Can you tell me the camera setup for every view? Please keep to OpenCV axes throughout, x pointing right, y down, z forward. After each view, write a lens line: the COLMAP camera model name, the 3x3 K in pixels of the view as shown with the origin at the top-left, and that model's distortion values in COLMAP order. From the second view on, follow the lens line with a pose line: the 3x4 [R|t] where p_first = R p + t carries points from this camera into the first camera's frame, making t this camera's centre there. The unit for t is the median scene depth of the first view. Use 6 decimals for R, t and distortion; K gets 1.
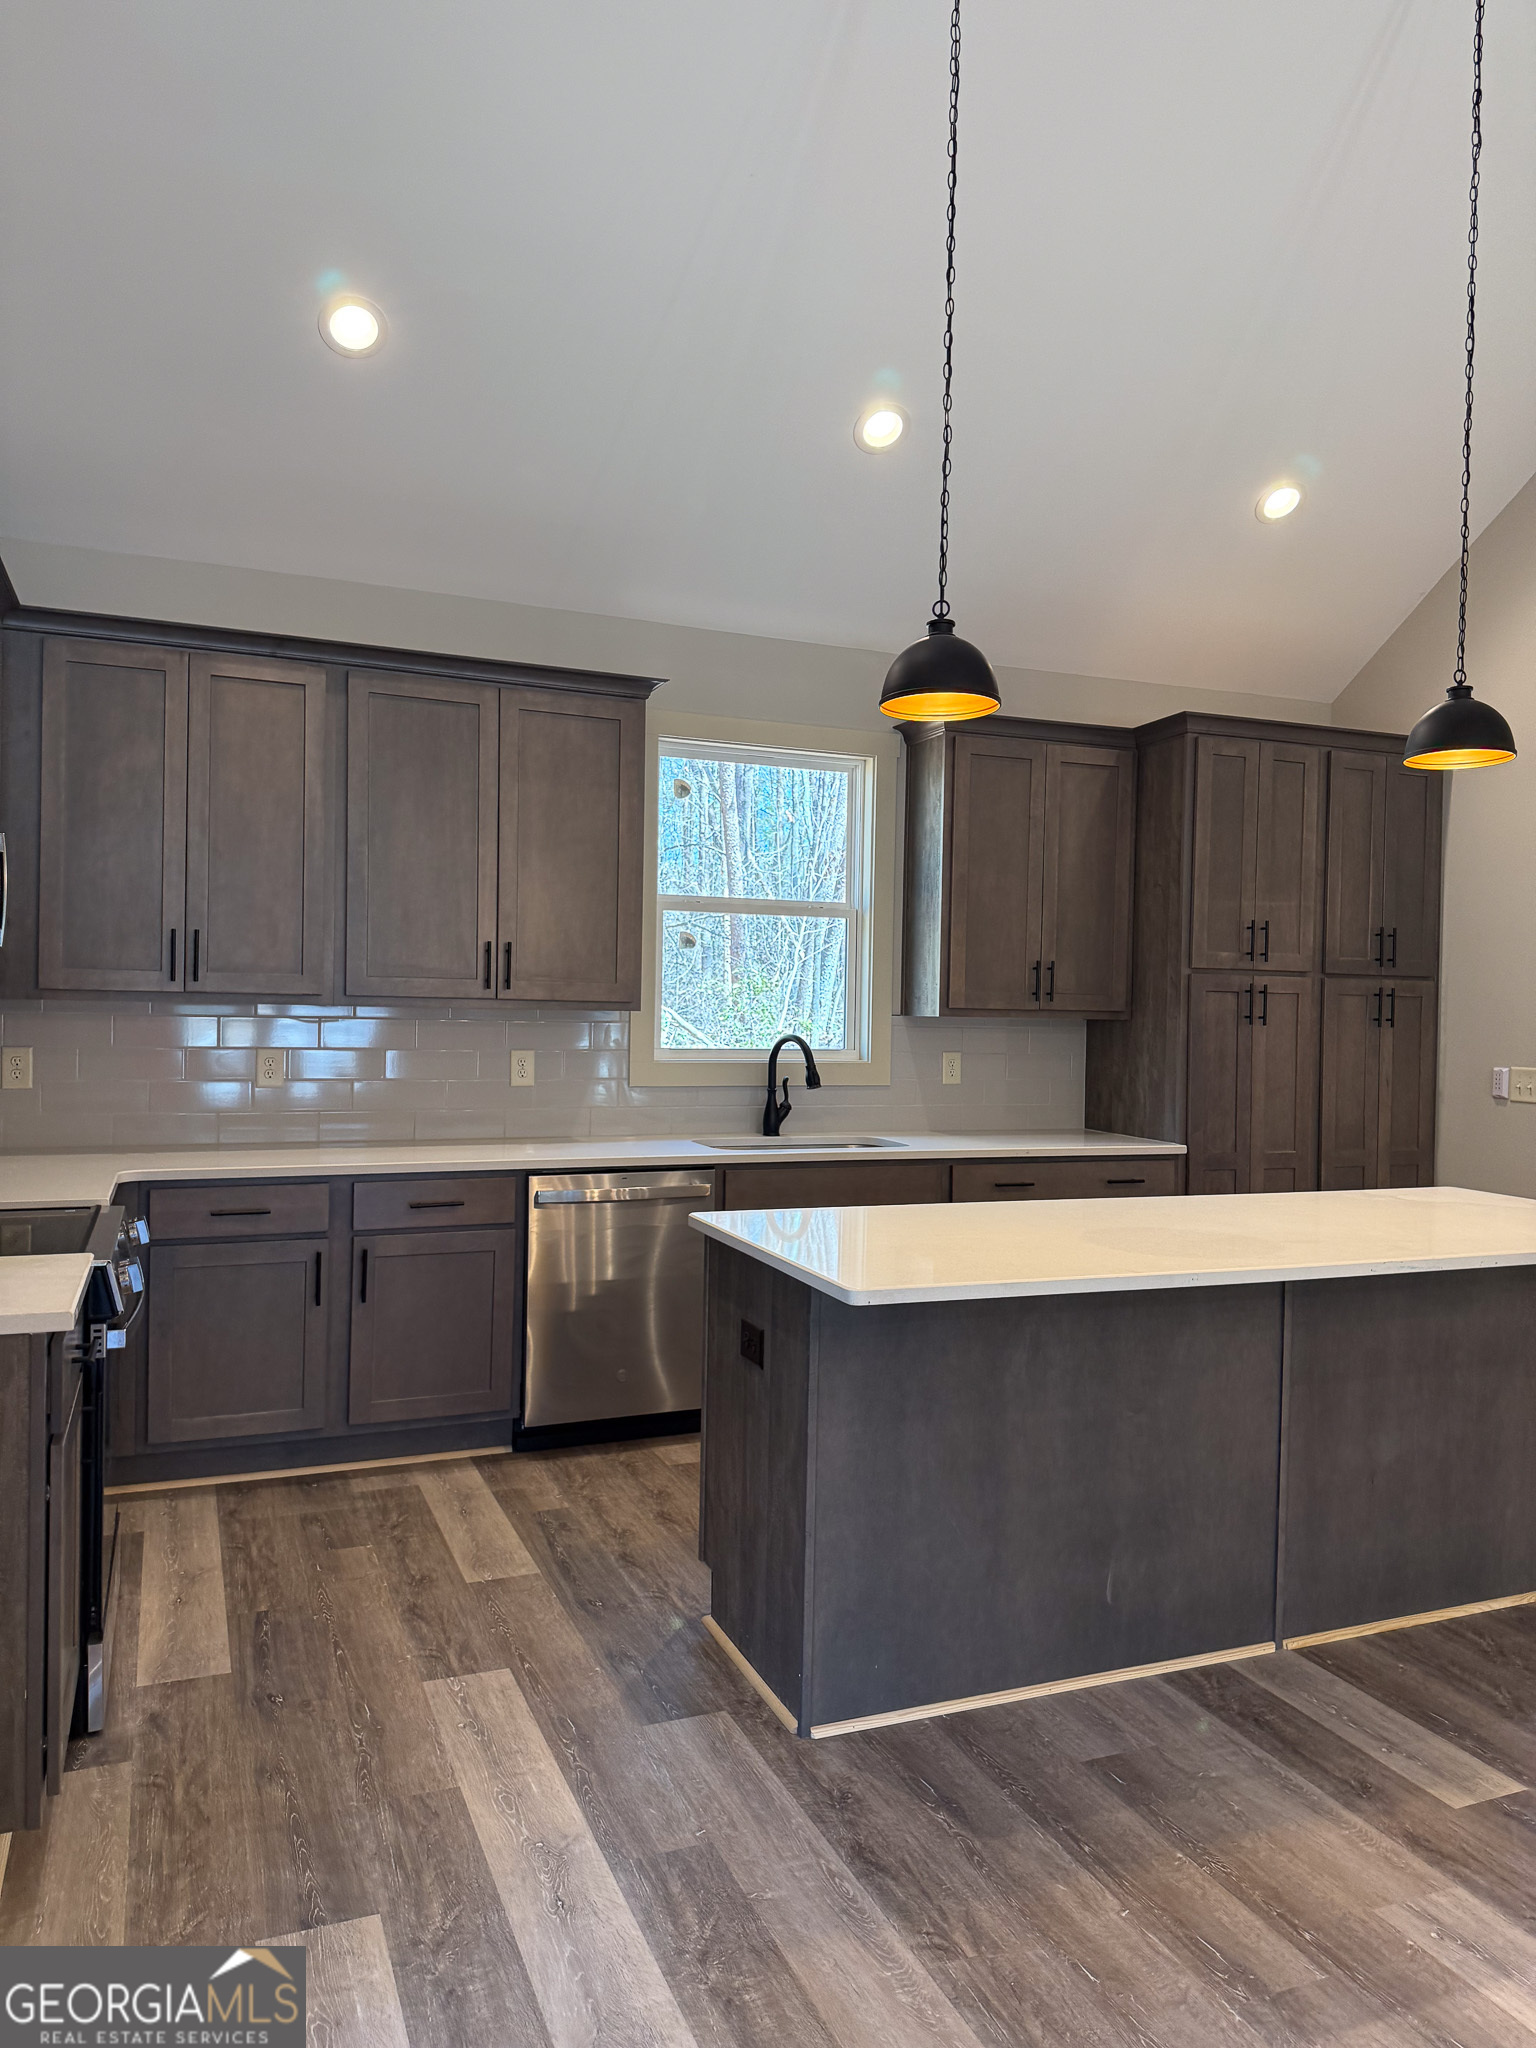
lens RADIAL K [[1428.7, 0, 765.5], [0, 1428.7, 1035.7], [0, 0, 1]] dist [0.041350, -0.052110]
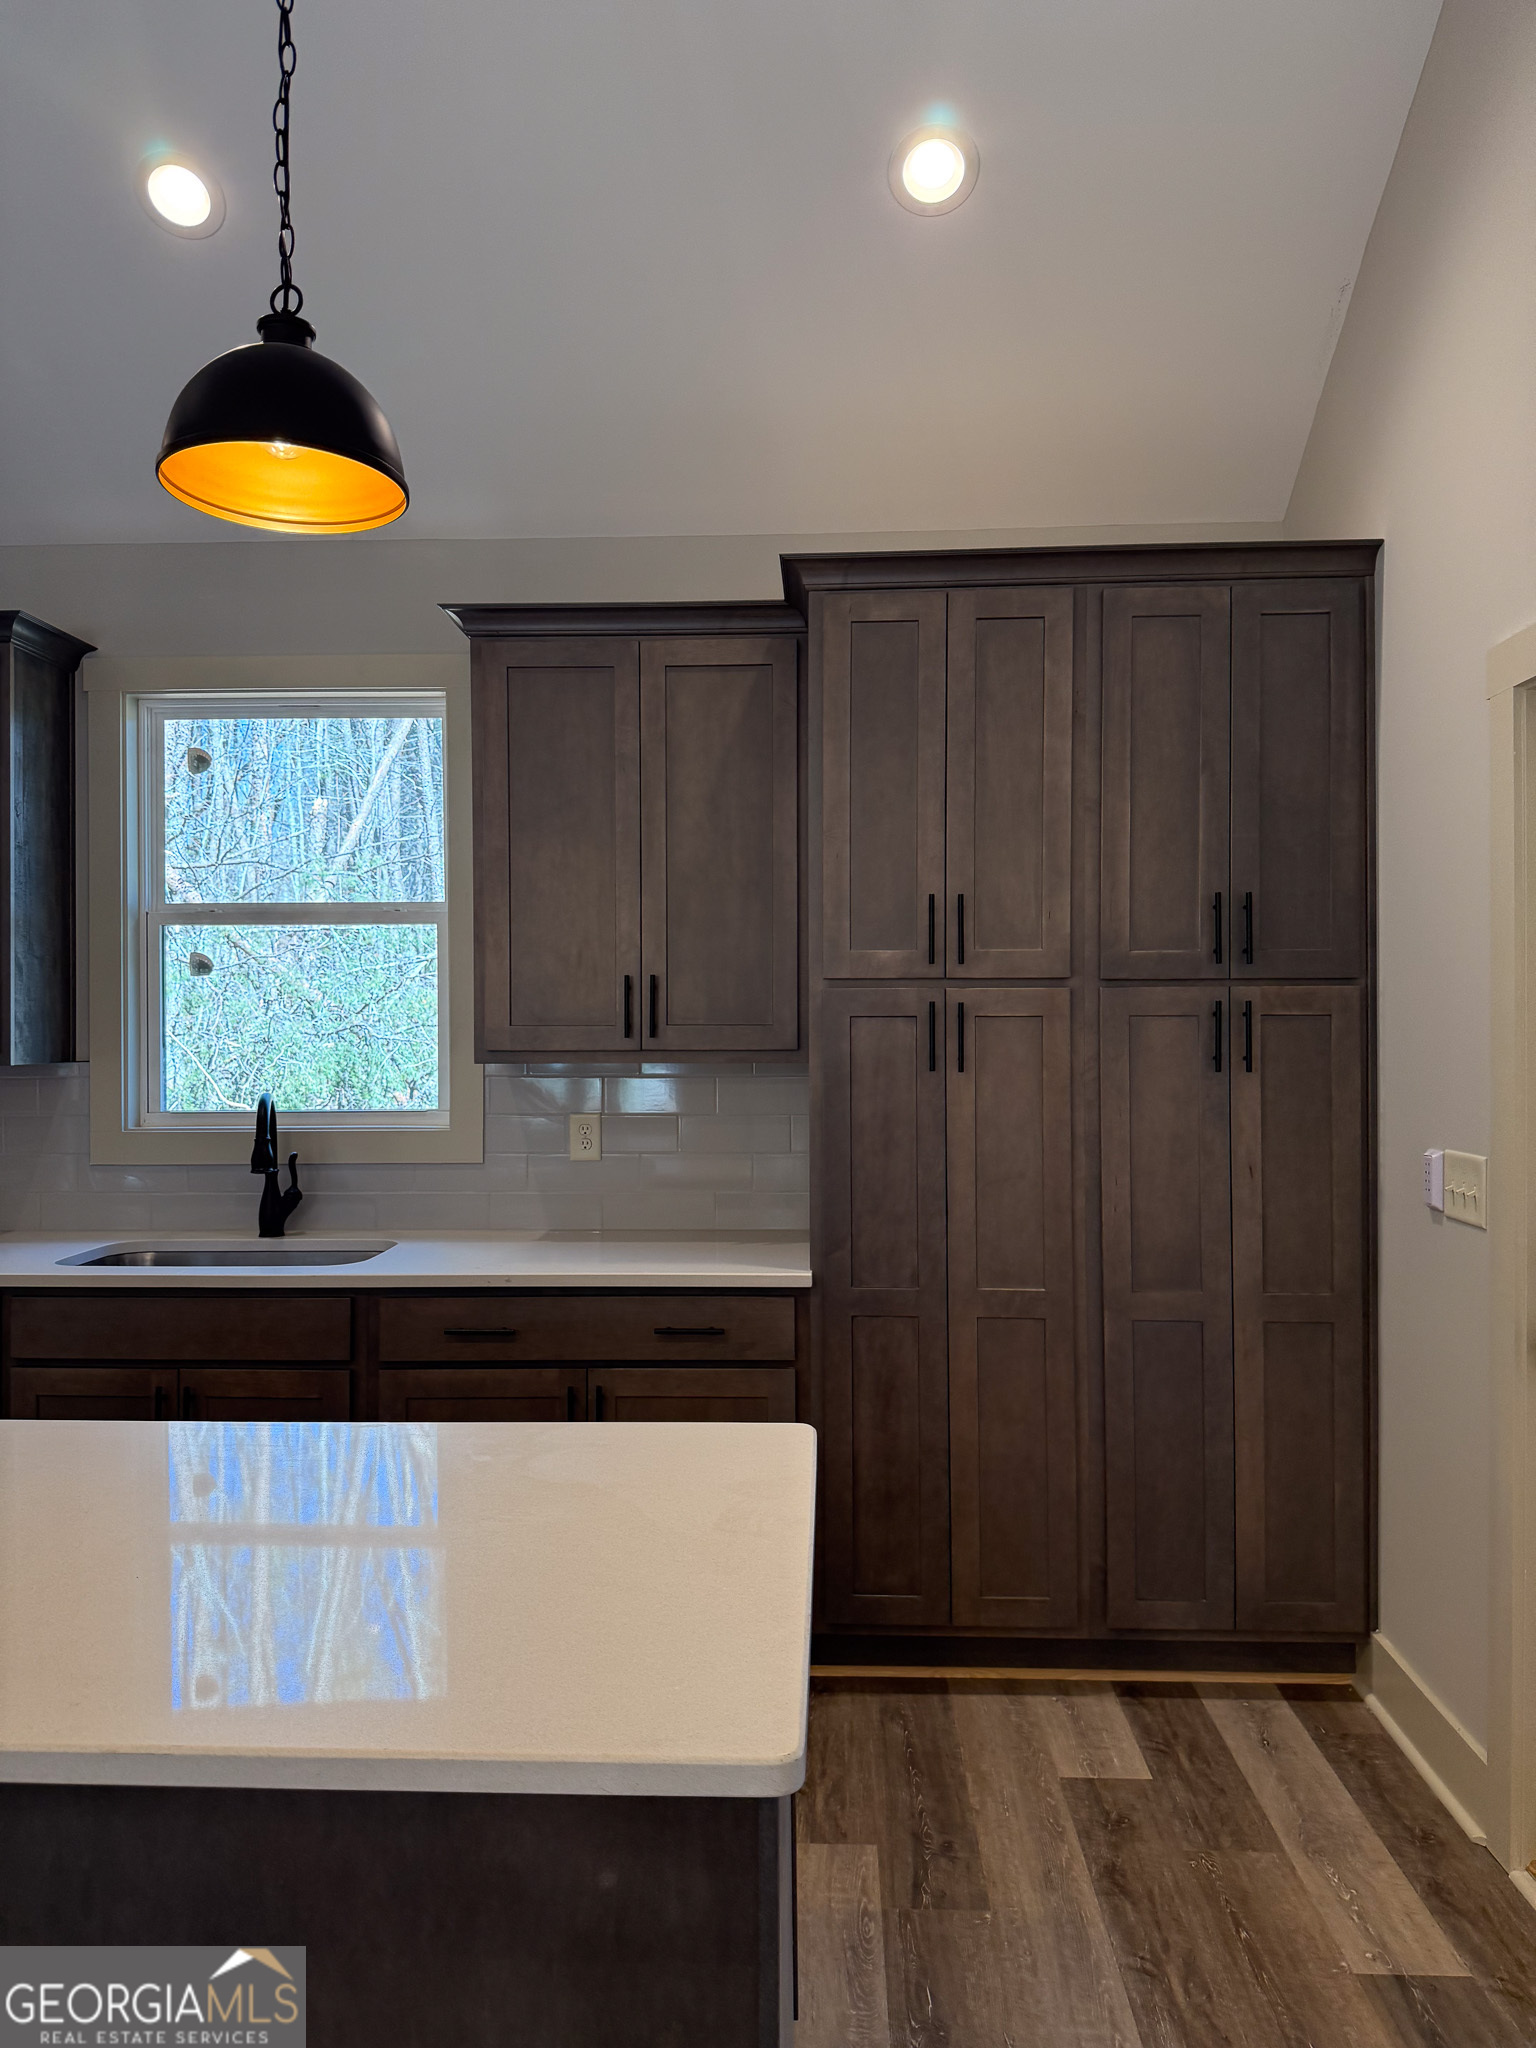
lens RADIAL K [[1428.7, 0, 757.6], [0, 1428.7, 1031.0], [0, 0, 1]] dist [0.041350, -0.052110]
pose [[0.907713, -0.021332, -0.419050, 0.677601], [0.012008, 0.999618, -0.024876, -0.013859], [0.419420, 0.017548, 0.907622, 0.575199]]
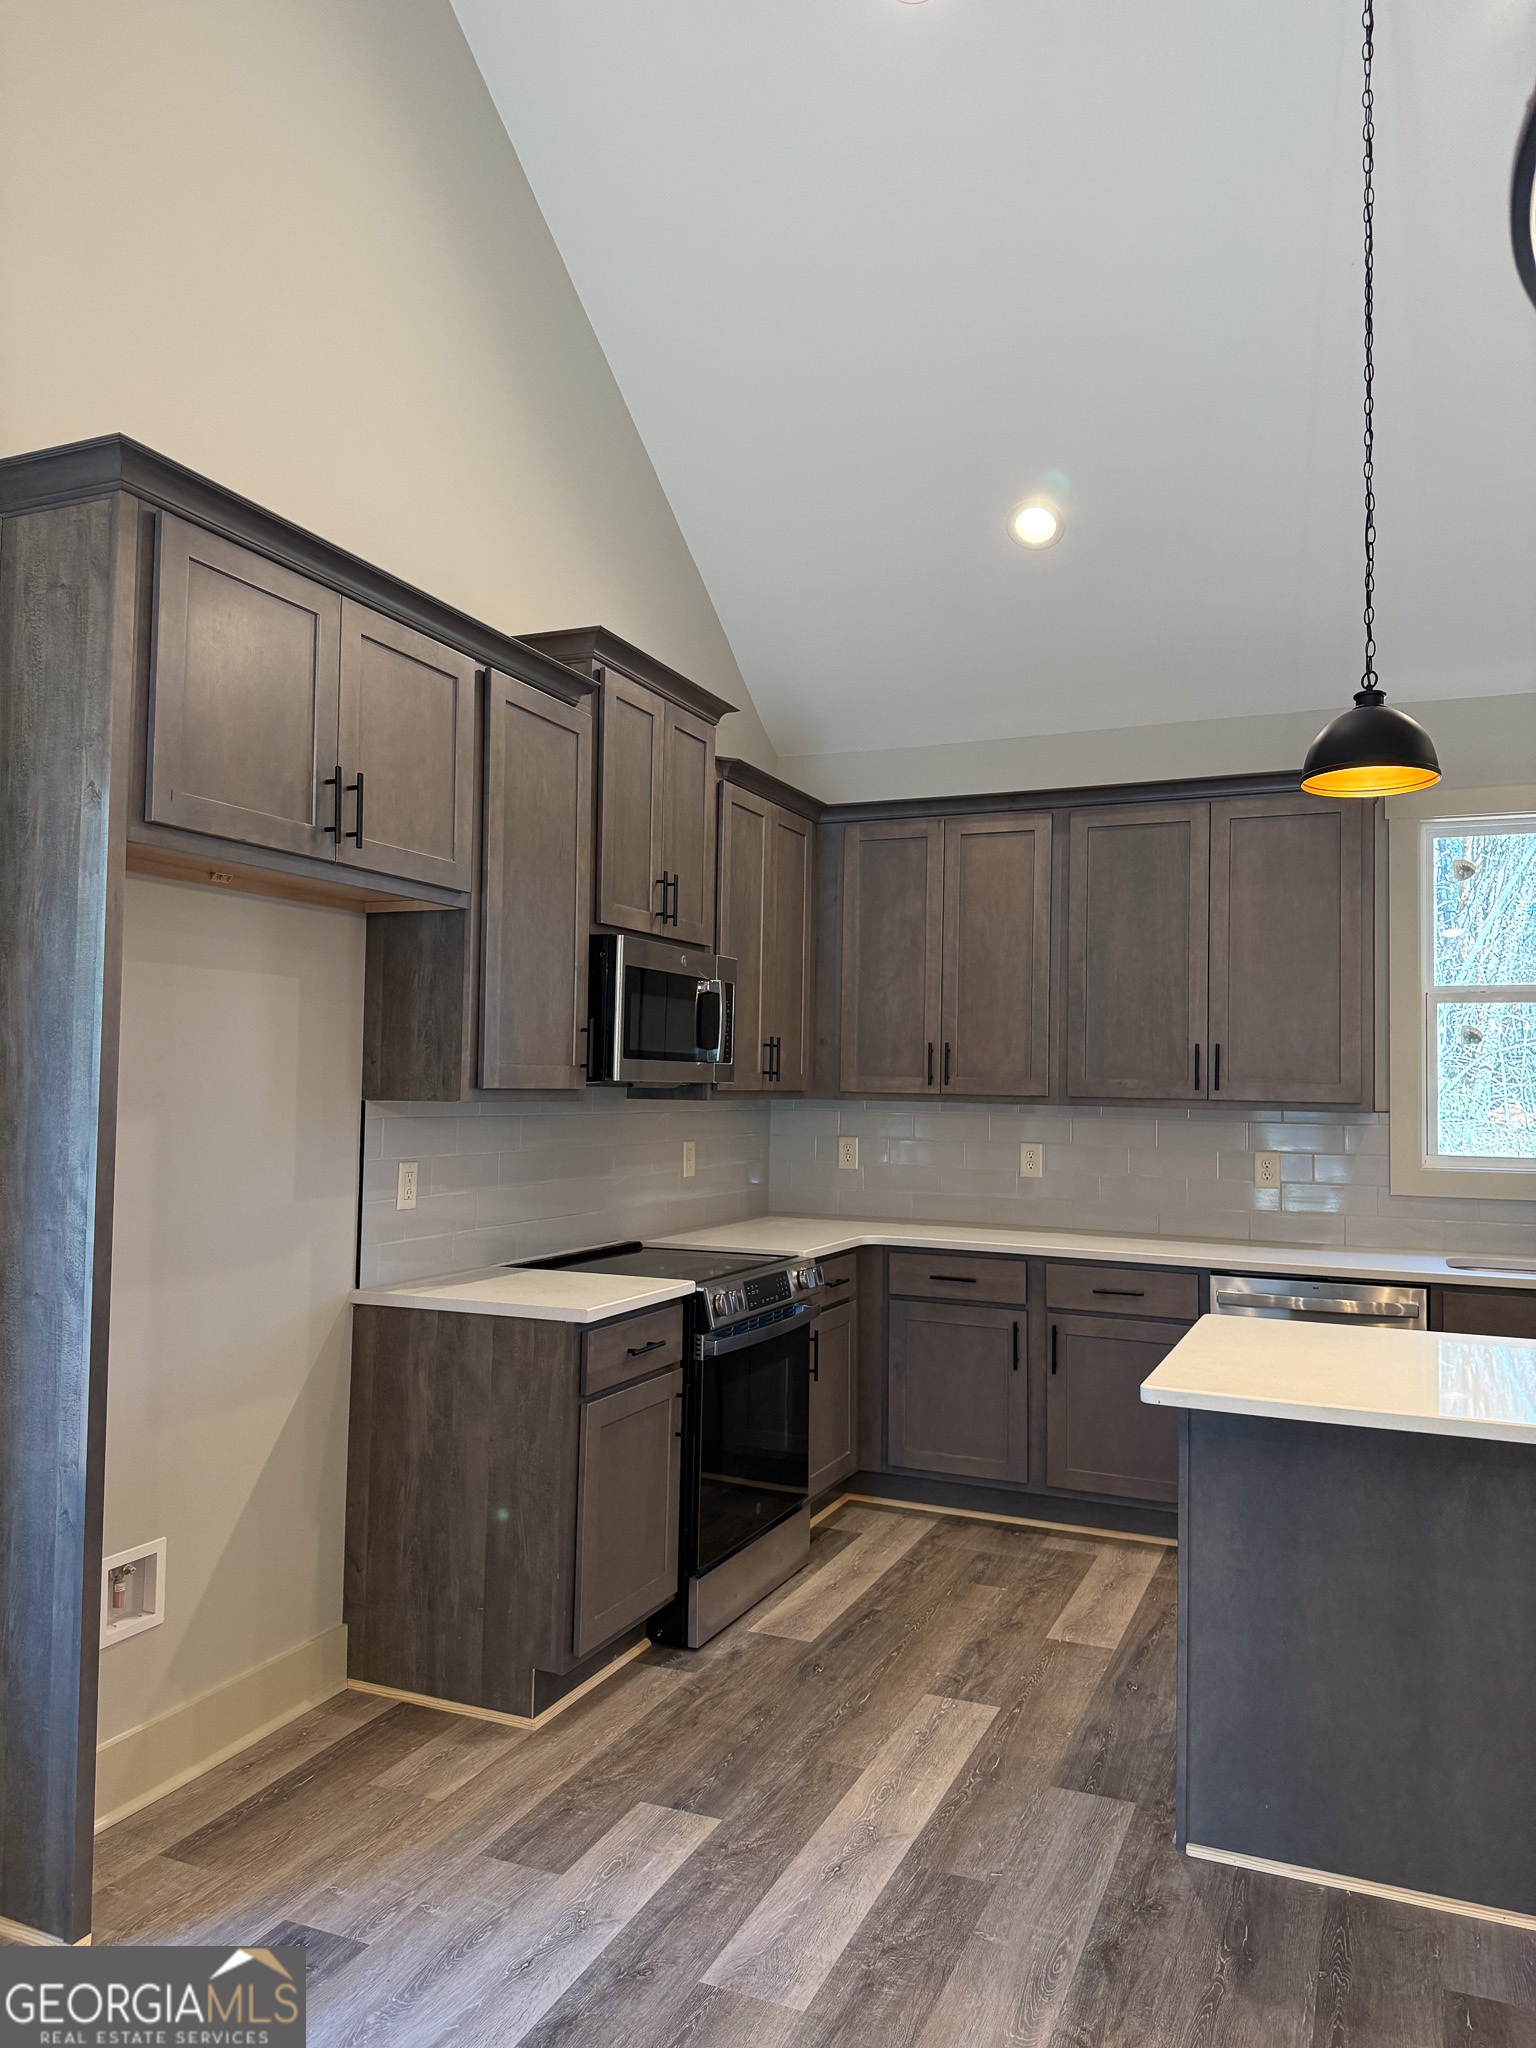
lens RADIAL K [[1428.7, 0, 772.6], [0, 1428.7, 1026.1], [0, 0, 1]] dist [0.041350, -0.052110]
pose [[0.702895, -0.039913, -0.710173, 0.370022], [-0.018662, 0.997046, -0.074506, 0.004595], [0.711049, 0.065623, 0.700074, 0.054485]]
